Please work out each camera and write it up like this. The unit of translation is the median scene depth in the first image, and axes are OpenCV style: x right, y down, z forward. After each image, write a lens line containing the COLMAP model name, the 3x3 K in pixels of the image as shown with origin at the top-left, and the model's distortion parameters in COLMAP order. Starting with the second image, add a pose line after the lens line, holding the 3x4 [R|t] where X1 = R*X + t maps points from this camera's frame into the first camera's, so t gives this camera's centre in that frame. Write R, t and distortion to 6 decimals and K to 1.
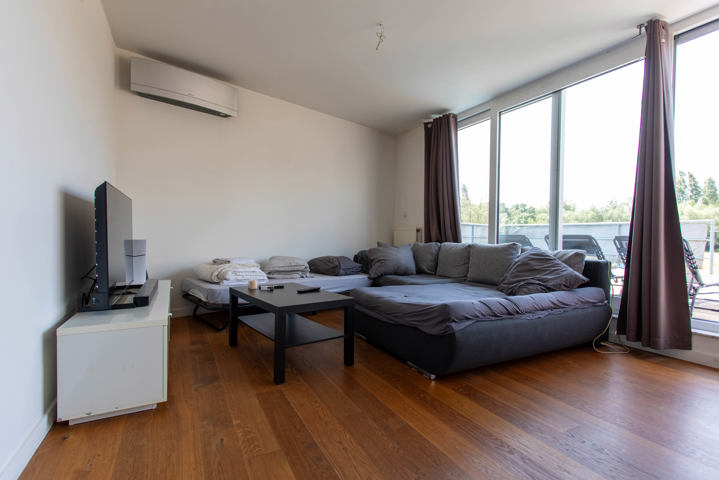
lens RADIAL K [[352.6, 0, 364.7], [0, 352.6, 241.3], [0, 0, 1]] dist [-0.000423, -0.000406]
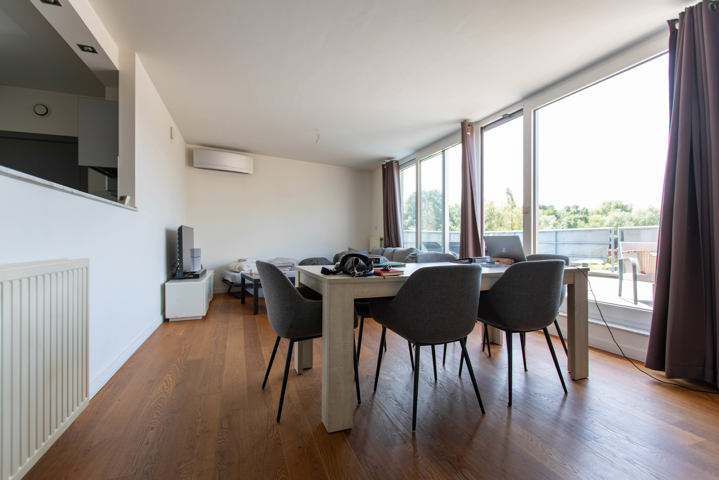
lens RADIAL K [[346.7, 0, 359.5], [0, 346.7, 240.0], [0, 0, 1]] dist [0.001732, 0.000101]
pose [[0.988650, -0.012541, -0.149712, 0.410616], [0.009824, 0.999774, -0.018873, -0.004415], [0.149914, 0.017188, 0.988550, -0.583977]]
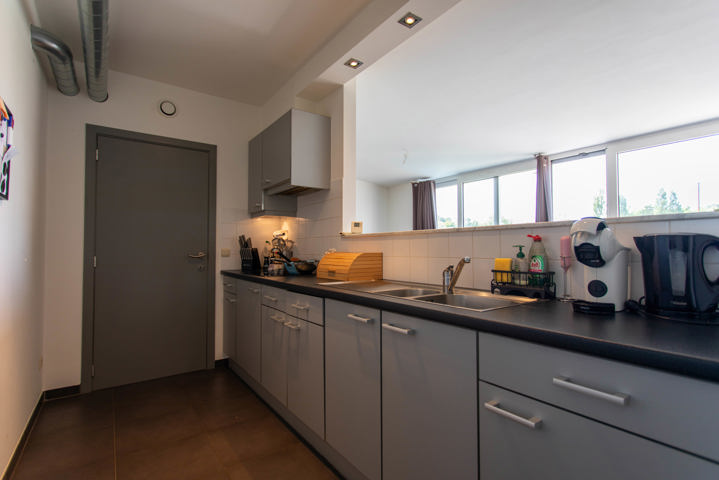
lens RADIAL K [[352.6, 0, 364.7], [0, 352.6, 241.3], [0, 0, 1]] dist [-0.000423, -0.000406]
pose [[0.990964, -0.013288, 0.133470, -0.329783], [0.018463, 0.999122, -0.037614, -0.055738], [-0.132853, 0.039739, 0.990339, -0.616659]]
